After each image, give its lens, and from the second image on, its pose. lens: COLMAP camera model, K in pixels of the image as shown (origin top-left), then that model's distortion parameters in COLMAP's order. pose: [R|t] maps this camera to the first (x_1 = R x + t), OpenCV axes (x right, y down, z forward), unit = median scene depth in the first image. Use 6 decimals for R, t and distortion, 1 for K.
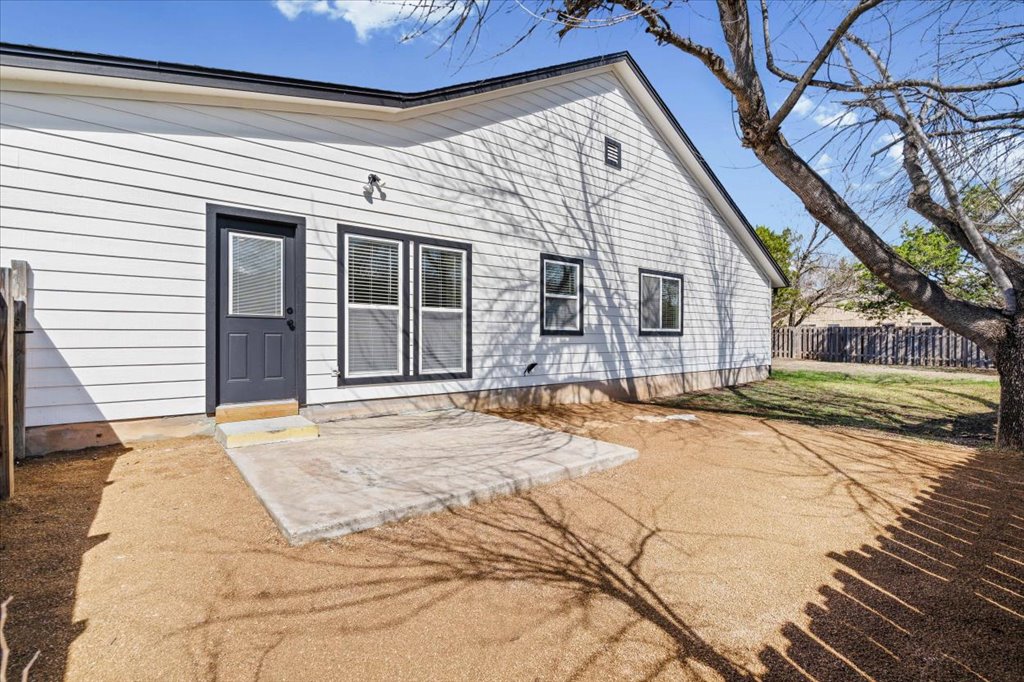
lens RADIAL K [[478.9, 0, 511.2], [0, 478.9, 337.0], [0, 0, 1]] dist [0.000072, 0.000066]
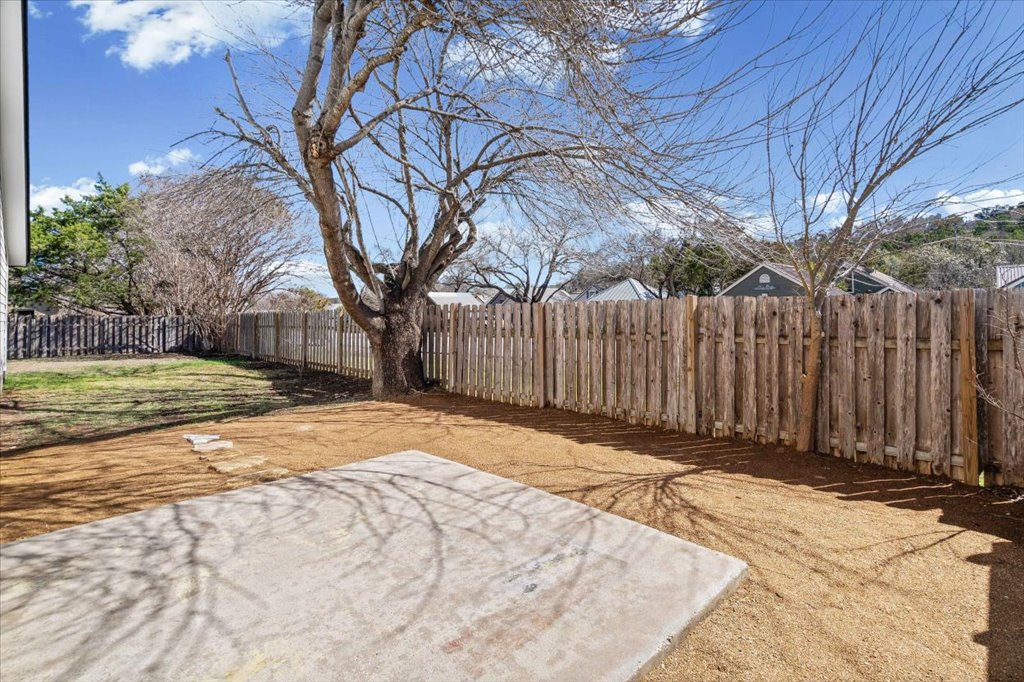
lens RADIAL K [[478.9, 0, 510.3], [0, 478.9, 318.5], [0, 0, 1]] dist [0.000072, 0.000066]
pose [[-0.092391, -0.006699, 0.995700, -0.183595], [0.014097, 0.999868, 0.008035, -0.011677], [-0.995623, 0.014779, -0.092284, 0.210012]]
